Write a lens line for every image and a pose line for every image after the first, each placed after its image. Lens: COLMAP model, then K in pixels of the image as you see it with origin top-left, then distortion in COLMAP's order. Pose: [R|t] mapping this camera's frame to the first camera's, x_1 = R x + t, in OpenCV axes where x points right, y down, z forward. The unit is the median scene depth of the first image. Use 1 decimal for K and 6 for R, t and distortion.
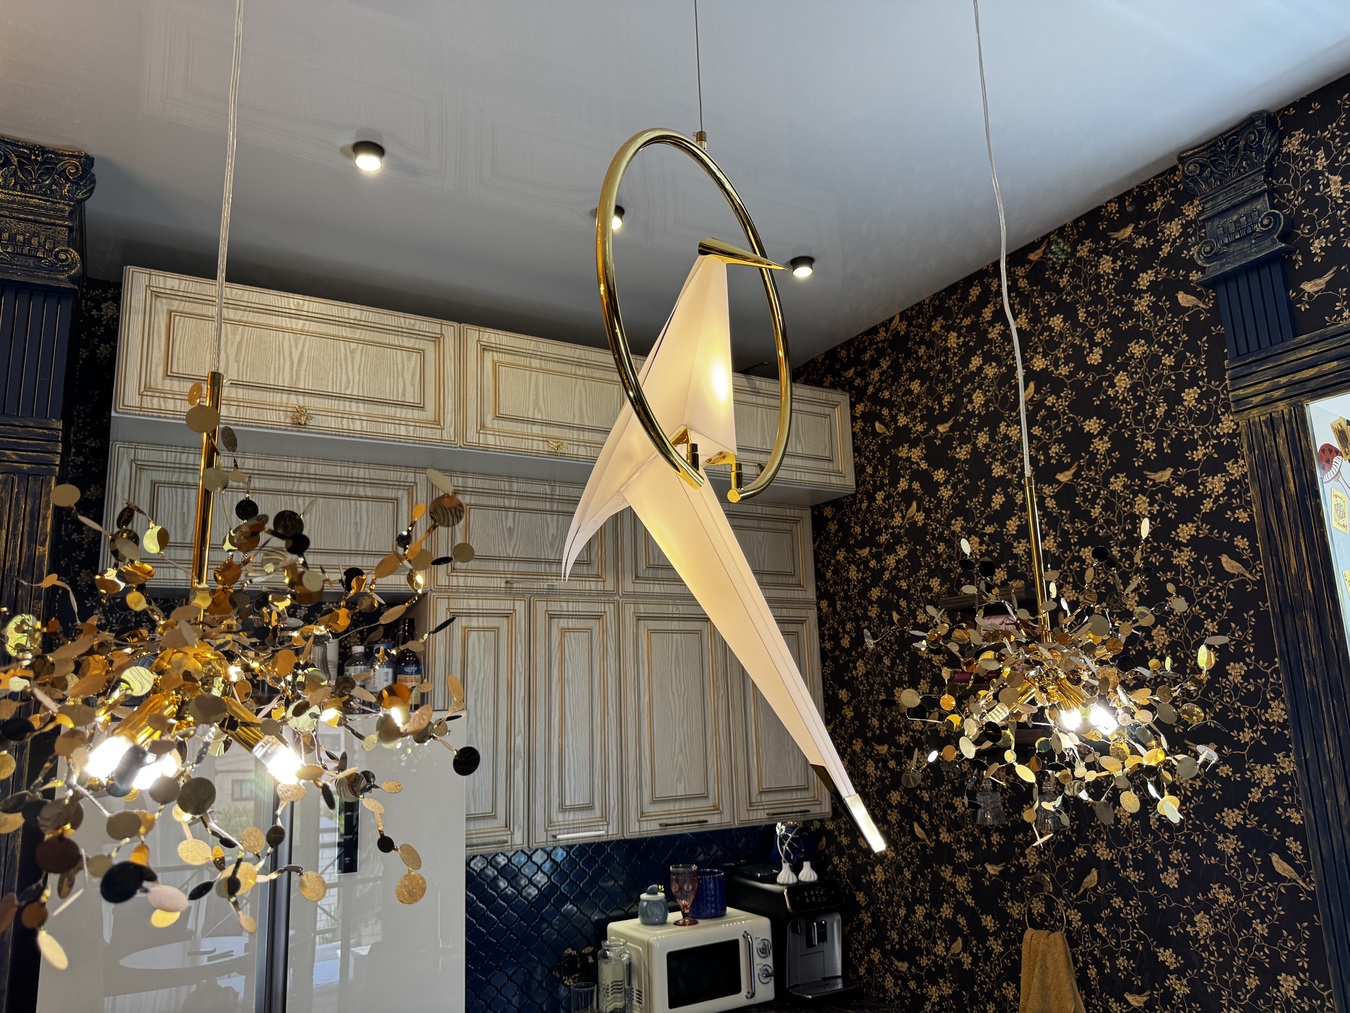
lens RADIAL K [[952.5, 0, 678.2], [0, 952.5, 504.6], [0, 0, 1]] dist [0.086356, -0.110256]
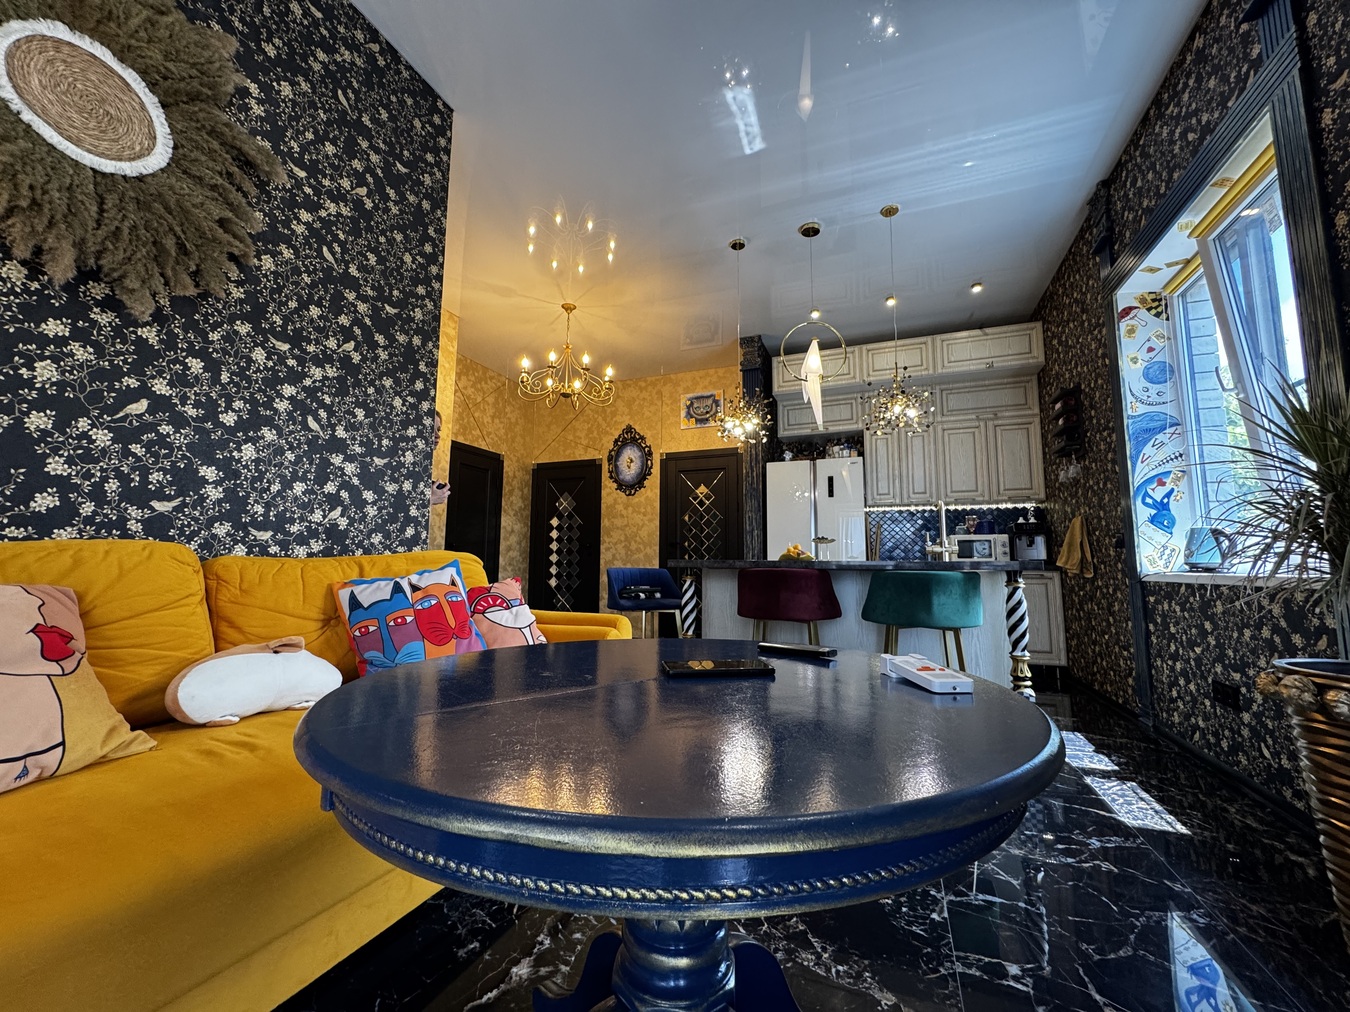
lens RADIAL K [[537.7, 0, 673.9], [0, 537.7, 505.3], [0, 0, 1]] dist [-0.002313, 0.000278]
pose [[0.614806, -0.049951, -0.787095, 0.731370], [0.135557, 0.989833, 0.043067, 0.170820], [0.776941, -0.133174, 0.615326, -0.635903]]
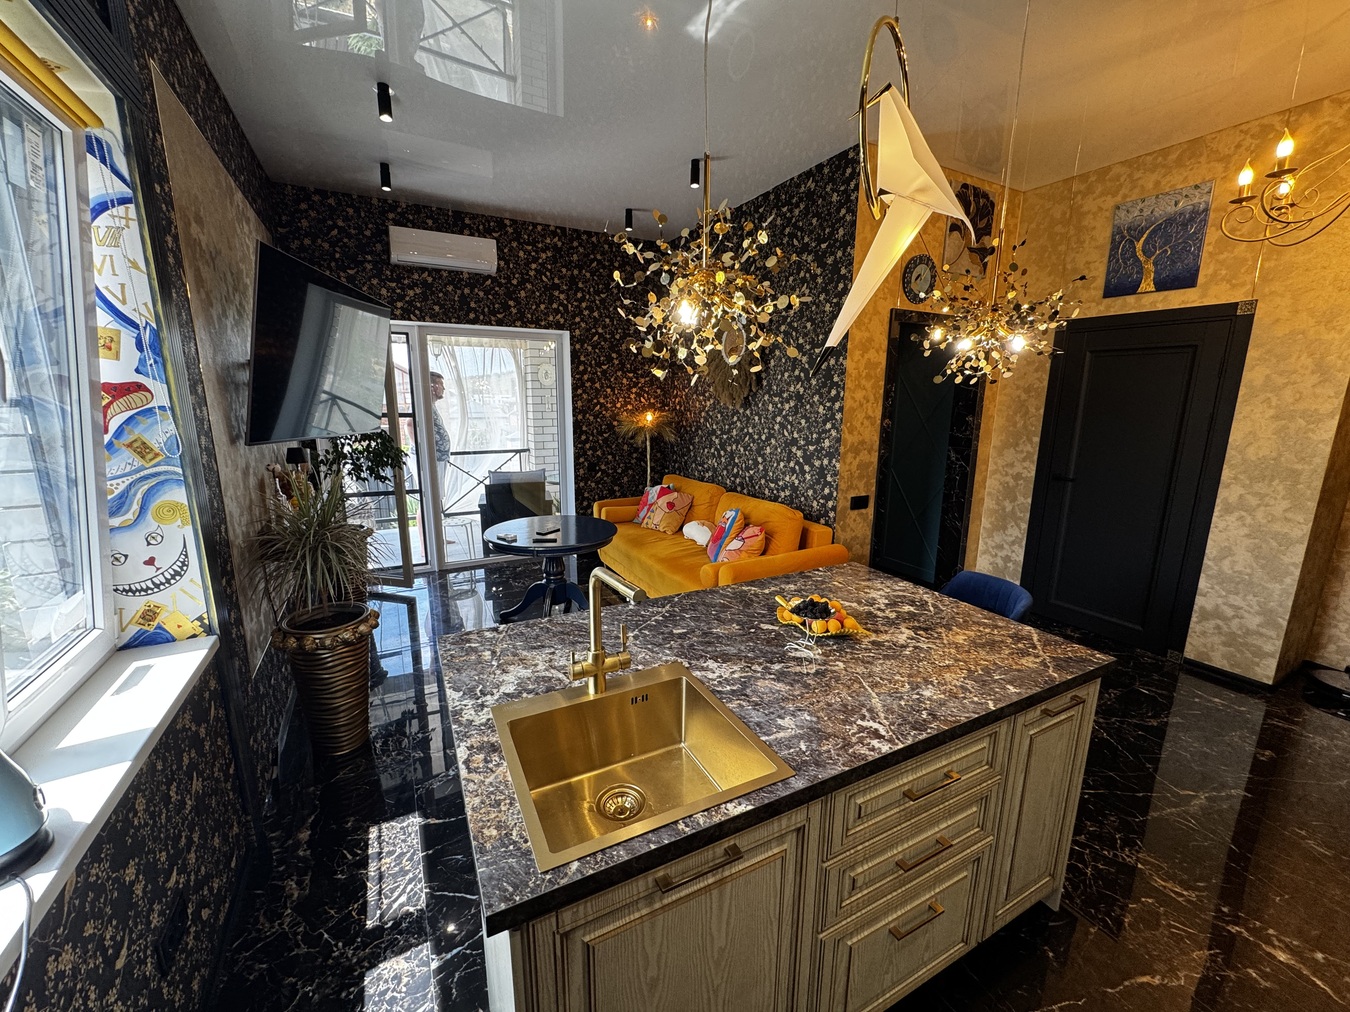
lens RADIAL K [[537.7, 0, 673.9], [0, 537.7, 505.3], [0, 0, 1]] dist [-0.002313, 0.000278]
pose [[-0.998852, 0.021051, 0.043031, 0.171408], [0.020662, 0.999742, -0.009477, 0.228078], [-0.043219, -0.008577, -0.999029, 0.791624]]
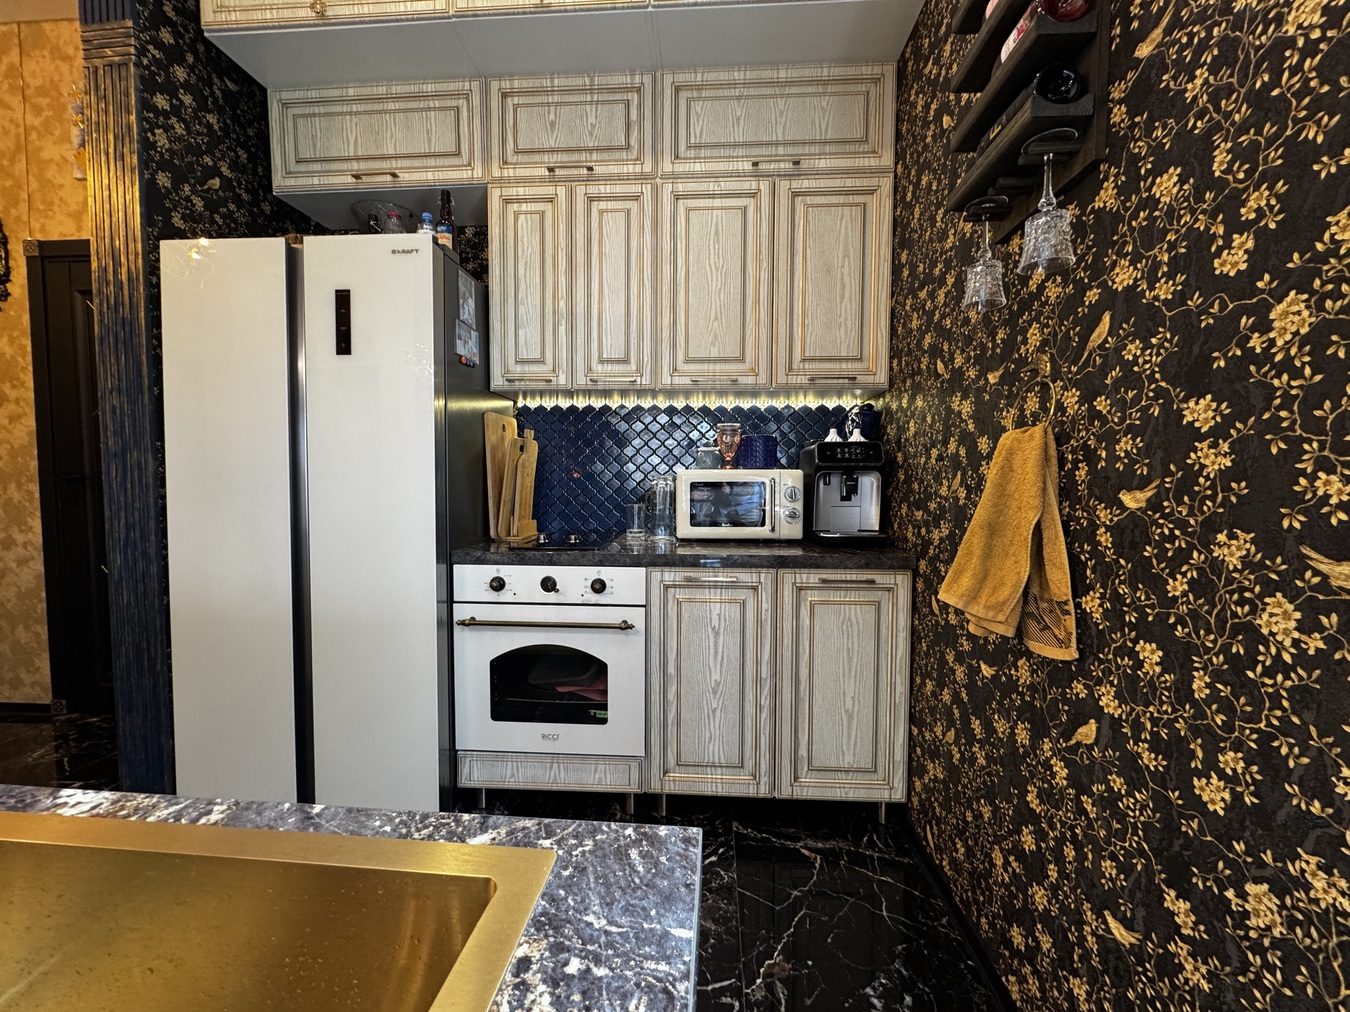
lens RADIAL K [[537.7, 0, 673.9], [0, 537.7, 505.3], [0, 0, 1]] dist [-0.002313, 0.000278]
pose [[0.824988, 0.067545, -0.561099, 0.335666], [0.084536, 0.966913, 0.240692, 0.324990], [0.558792, -0.246001, 0.791982, 0.452208]]
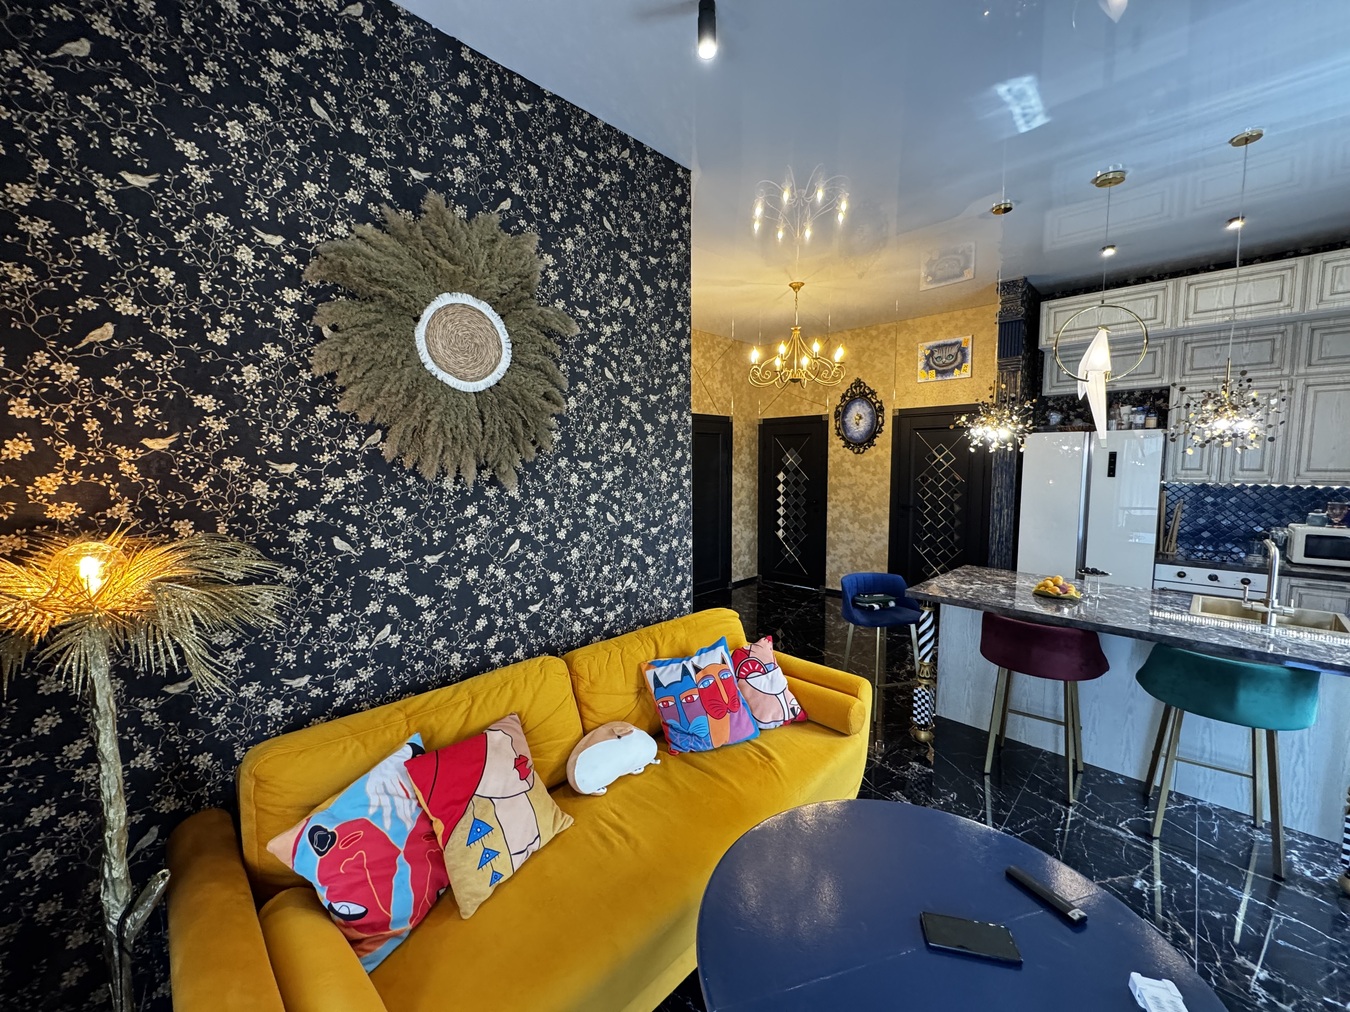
lens RADIAL K [[537.7, 0, 673.9], [0, 537.7, 505.3], [0, 0, 1]] dist [-0.002313, 0.000278]
pose [[0.263714, 0.116931, -0.957487, 0.774960], [0.195430, 0.965563, 0.171743, -0.103315], [0.944596, -0.232413, 0.231780, -0.657412]]
